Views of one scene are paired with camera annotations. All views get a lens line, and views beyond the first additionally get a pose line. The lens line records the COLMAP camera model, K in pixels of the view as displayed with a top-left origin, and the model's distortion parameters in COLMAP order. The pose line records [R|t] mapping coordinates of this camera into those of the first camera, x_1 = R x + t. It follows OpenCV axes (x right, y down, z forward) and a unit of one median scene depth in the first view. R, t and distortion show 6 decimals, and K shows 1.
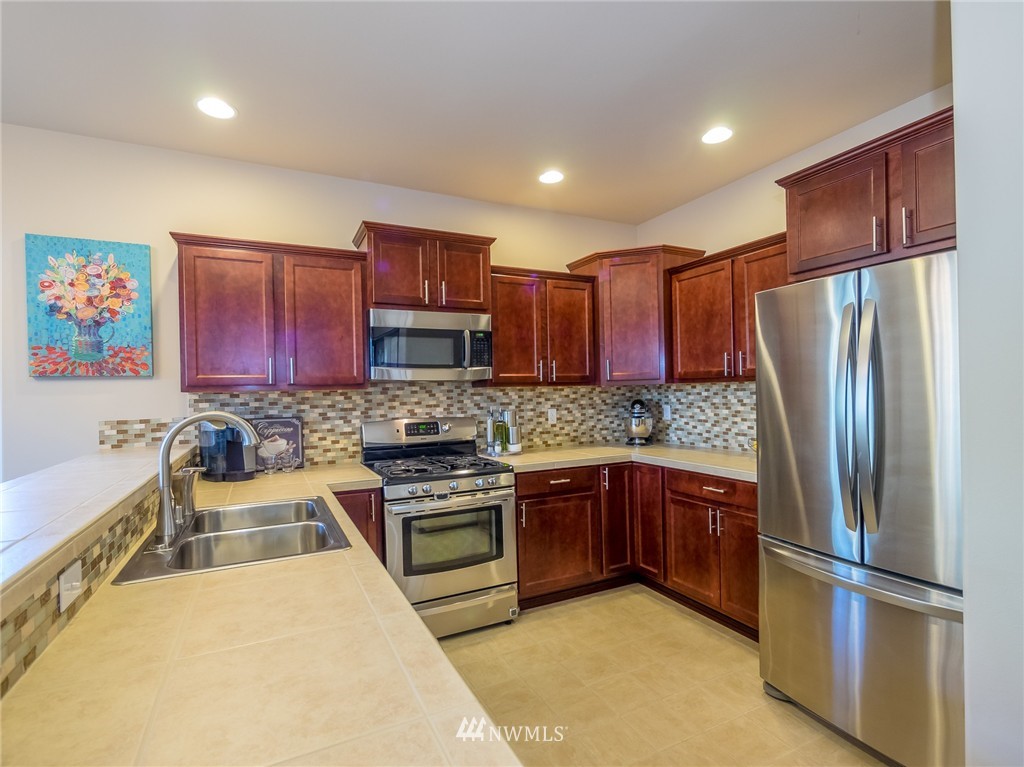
lens RADIAL K [[522.1, 0, 521.1], [0, 522.1, 389.9], [0, 0, 1]] dist [0.010047, 0.001084]
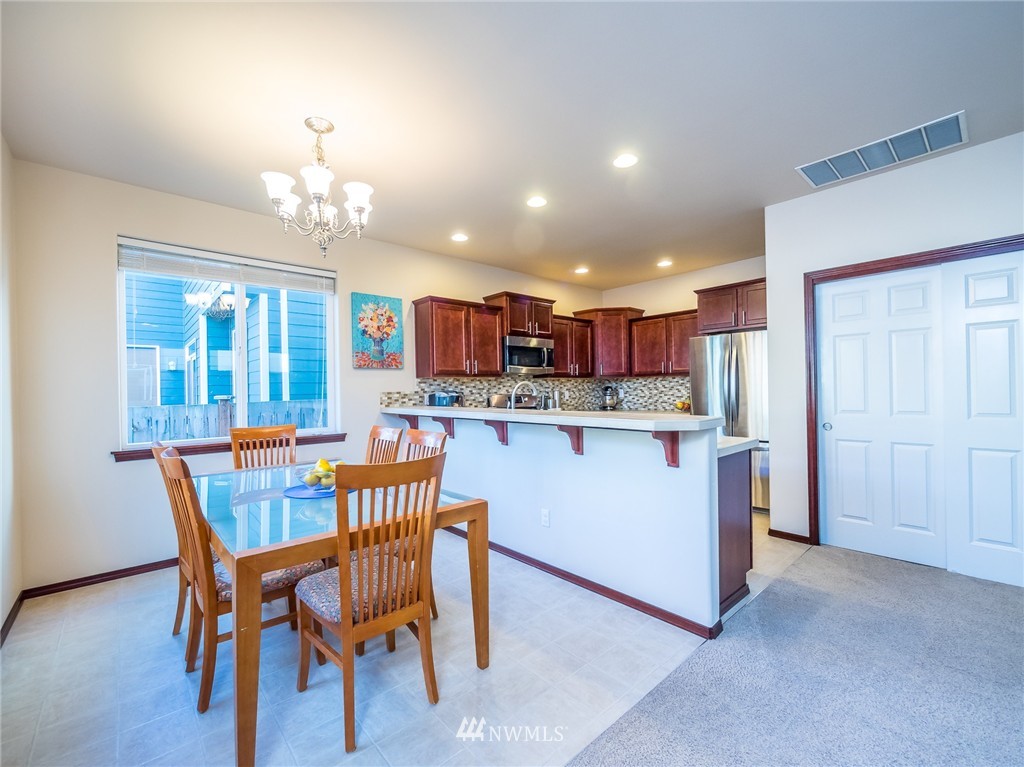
lens RADIAL K [[436.1, 0, 509.8], [0, 436.1, 387.6], [0, 0, 1]] dist [-0.001891, 0.000021]
pose [[0.966918, 0.003110, 0.255068, -0.622912], [0.000595, 0.999895, -0.014447, 0.054863], [-0.255086, 0.014121, 0.966815, -0.513033]]
